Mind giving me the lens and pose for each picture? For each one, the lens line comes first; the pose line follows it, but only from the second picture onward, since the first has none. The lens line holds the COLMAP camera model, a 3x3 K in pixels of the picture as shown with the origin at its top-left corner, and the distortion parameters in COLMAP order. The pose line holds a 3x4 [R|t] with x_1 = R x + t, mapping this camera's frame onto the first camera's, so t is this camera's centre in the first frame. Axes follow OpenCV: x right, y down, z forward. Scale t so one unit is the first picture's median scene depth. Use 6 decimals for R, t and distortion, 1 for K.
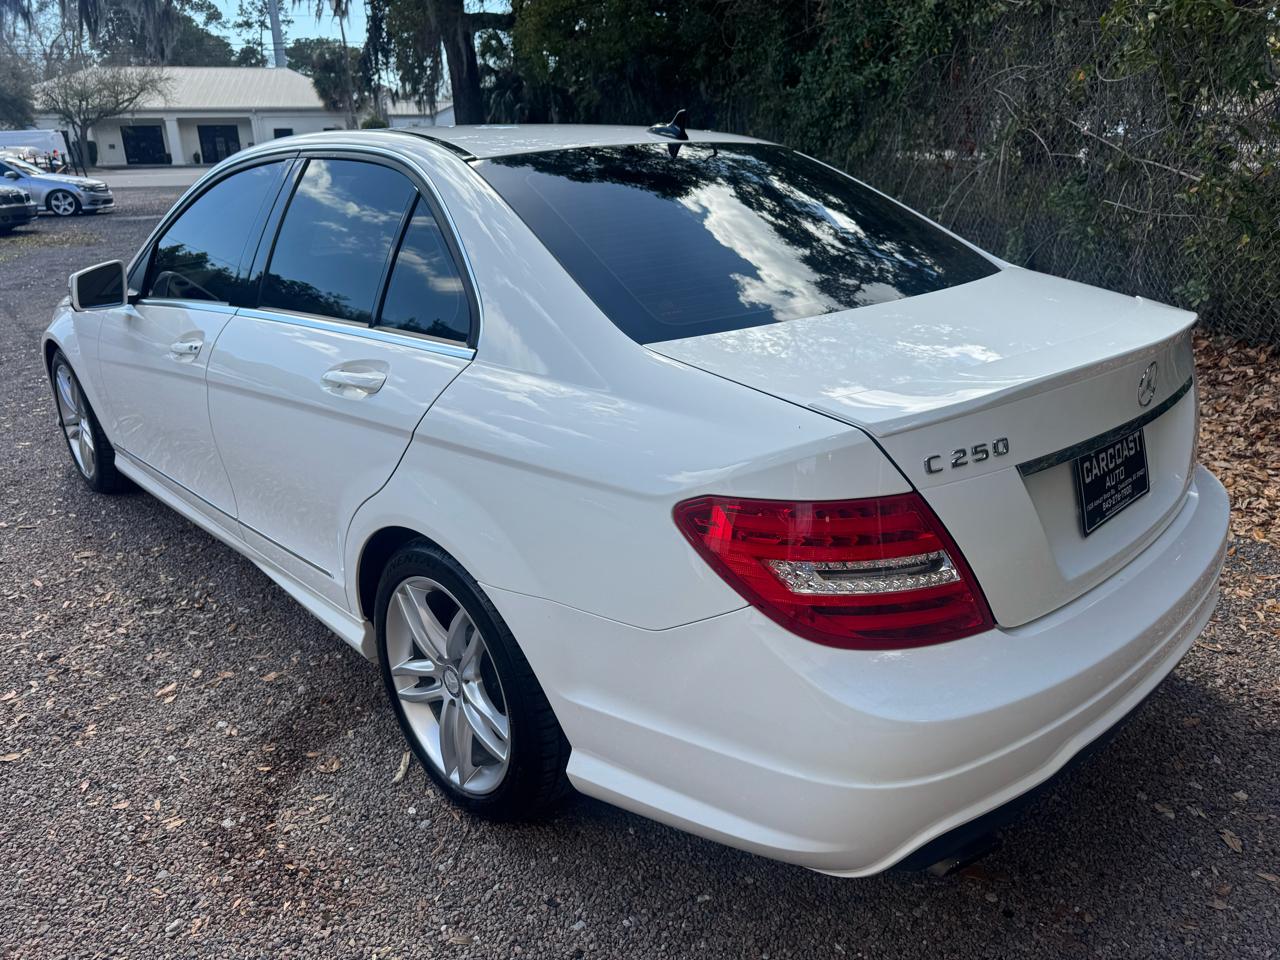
lens RADIAL K [[917.3, 0, 639.6], [0, 917.3, 491.5], [0, 0, 1]] dist [0.008736, -0.009325]
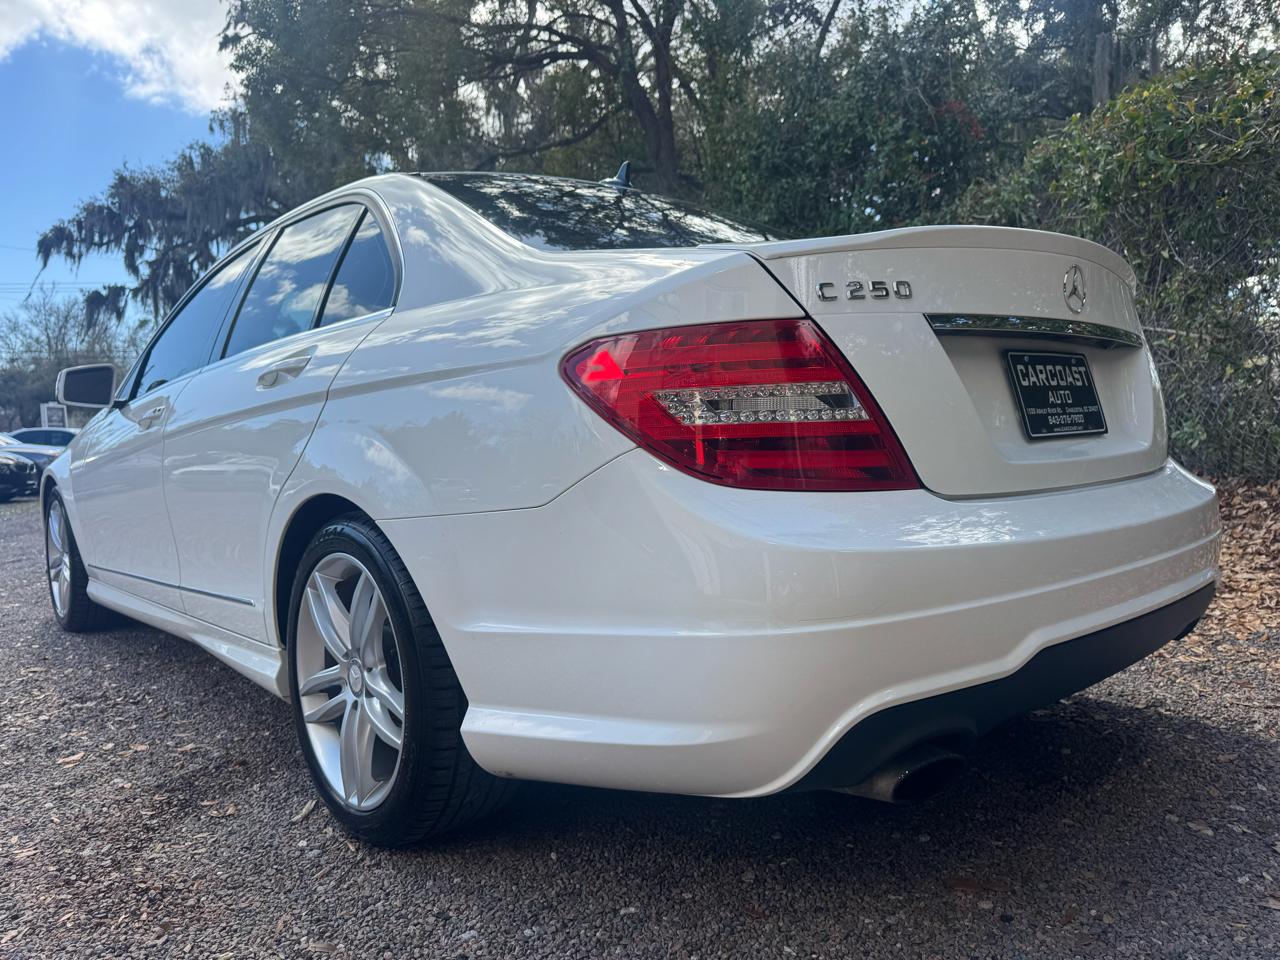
lens RADIAL K [[917.3, 0, 639.6], [0, 917.3, 491.5], [0, 0, 1]] dist [0.008736, -0.009325]
pose [[0.998986, -0.023733, -0.038253, 0.118636], [0.011670, 0.957224, -0.289114, 0.319447], [0.043479, 0.288374, 0.956530, 0.113773]]
